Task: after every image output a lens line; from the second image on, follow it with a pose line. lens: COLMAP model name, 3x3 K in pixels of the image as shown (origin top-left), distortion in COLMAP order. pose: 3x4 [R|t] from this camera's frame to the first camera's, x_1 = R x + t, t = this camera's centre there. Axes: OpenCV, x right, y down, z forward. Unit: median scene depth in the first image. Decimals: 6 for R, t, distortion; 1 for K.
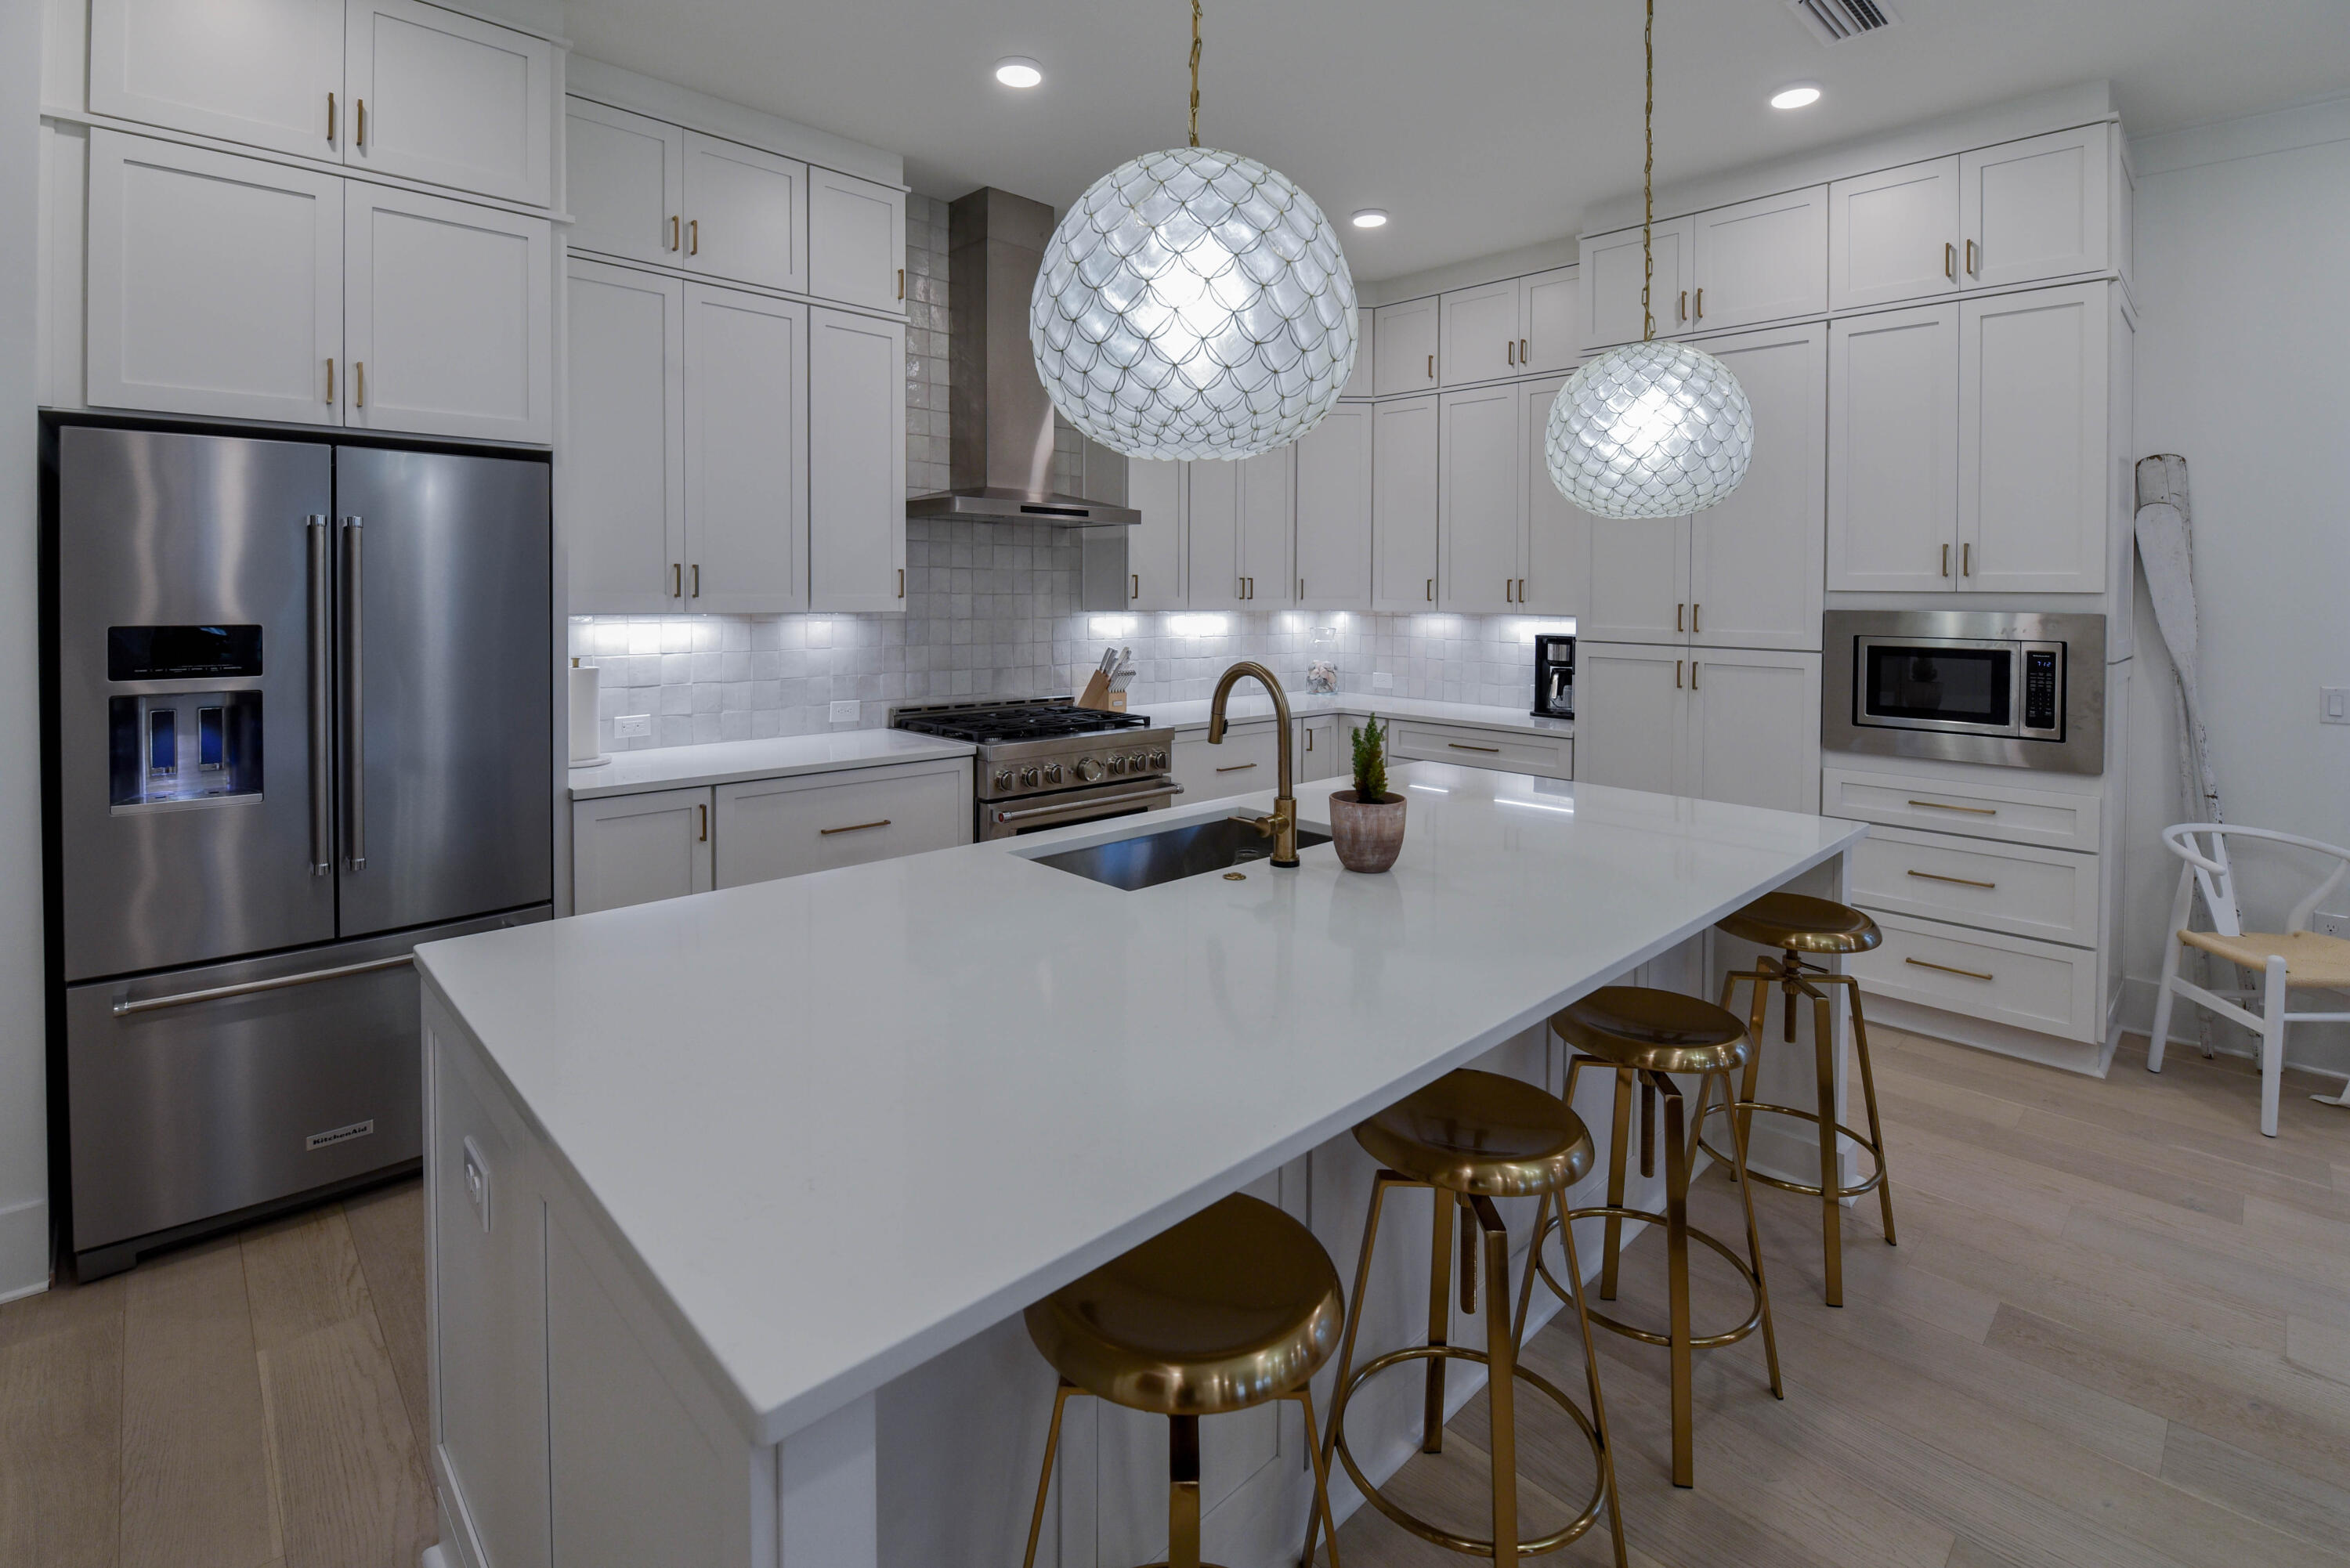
lens RADIAL K [[1073.5, 0, 1150.9], [0, 1073.5, 614.2], [0, 0, 1]] dist [-0.000985, -0.012955]
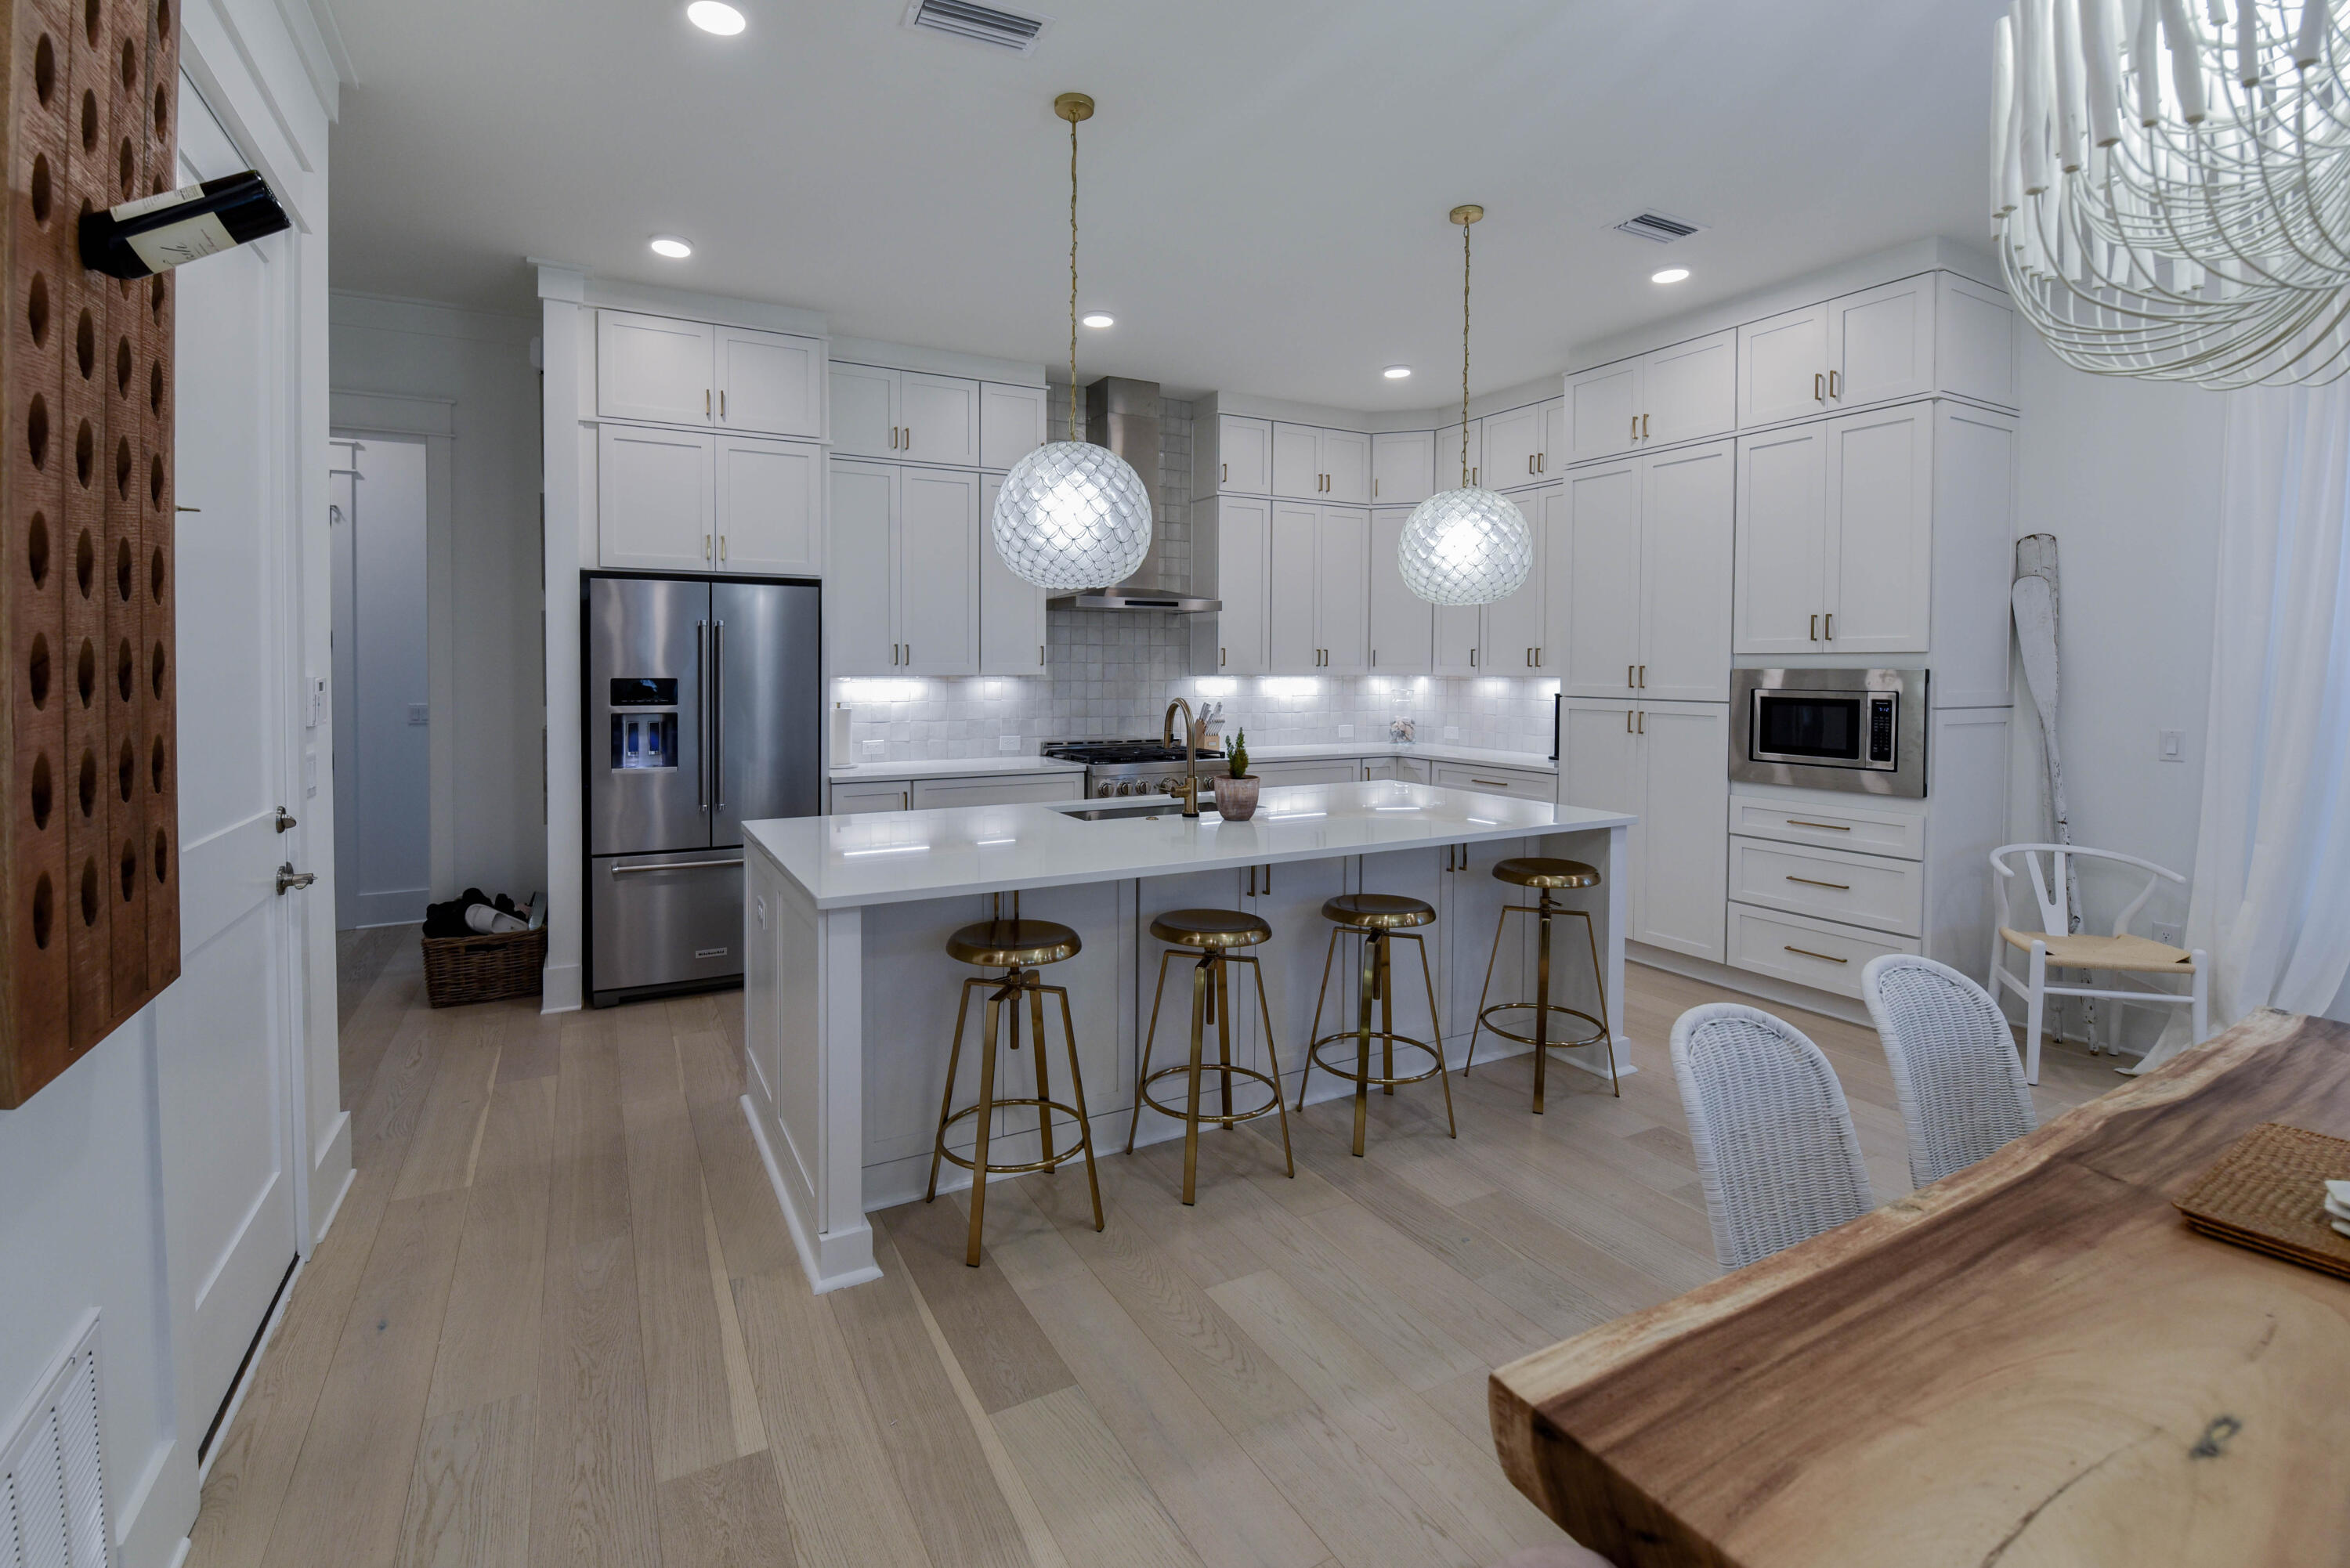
lens RADIAL K [[1045.3, 0, 1128.7], [0, 1045.3, 672.0], [0, 0, 1]] dist [0.001010, -0.011908]
pose [[0.963461, -0.006312, -0.267776, 0.275868], [0.001598, 0.999840, -0.017819, 0.020309], [0.267845, 0.016740, 0.963317, -0.362972]]
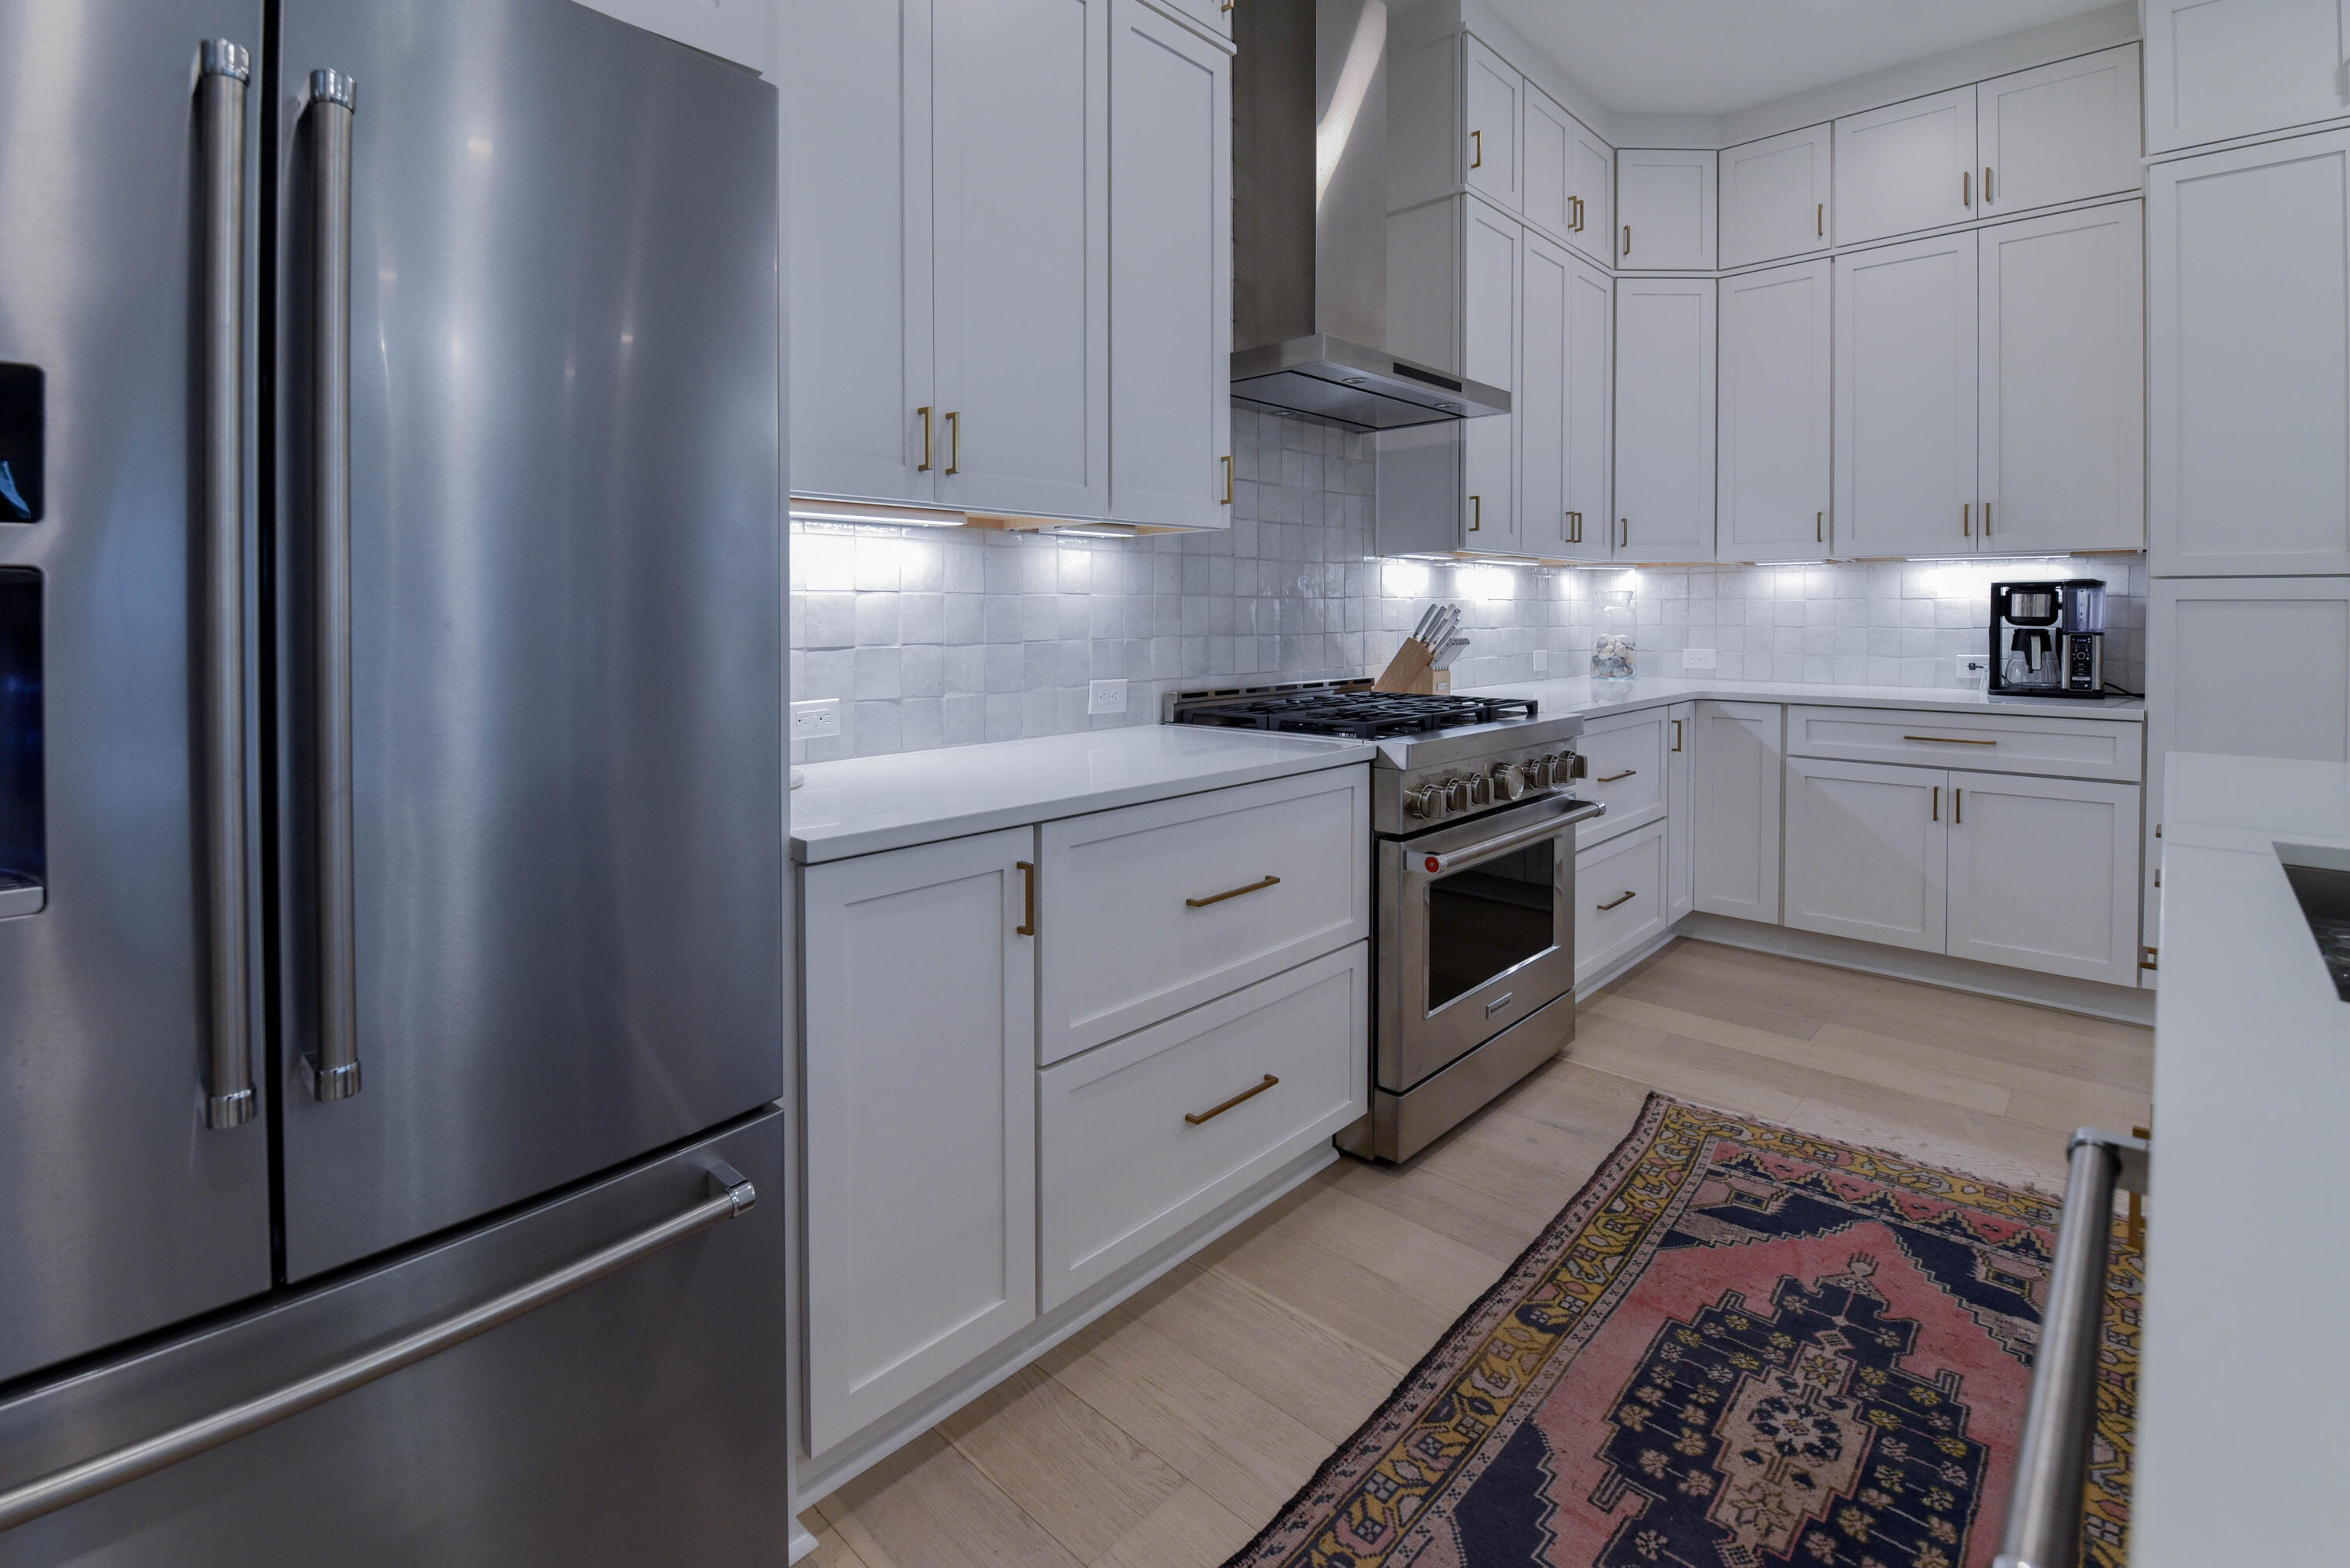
lens RADIAL K [[1073.5, 0, 1150.9], [0, 1073.5, 614.2], [0, 0, 1]] dist [-0.000985, -0.012955]
pose [[0.998832, -0.014335, 0.046141, -0.313381], [0.015200, 0.999714, -0.018466, 0.059193], [-0.045864, 0.019146, 0.998764, 0.406849]]
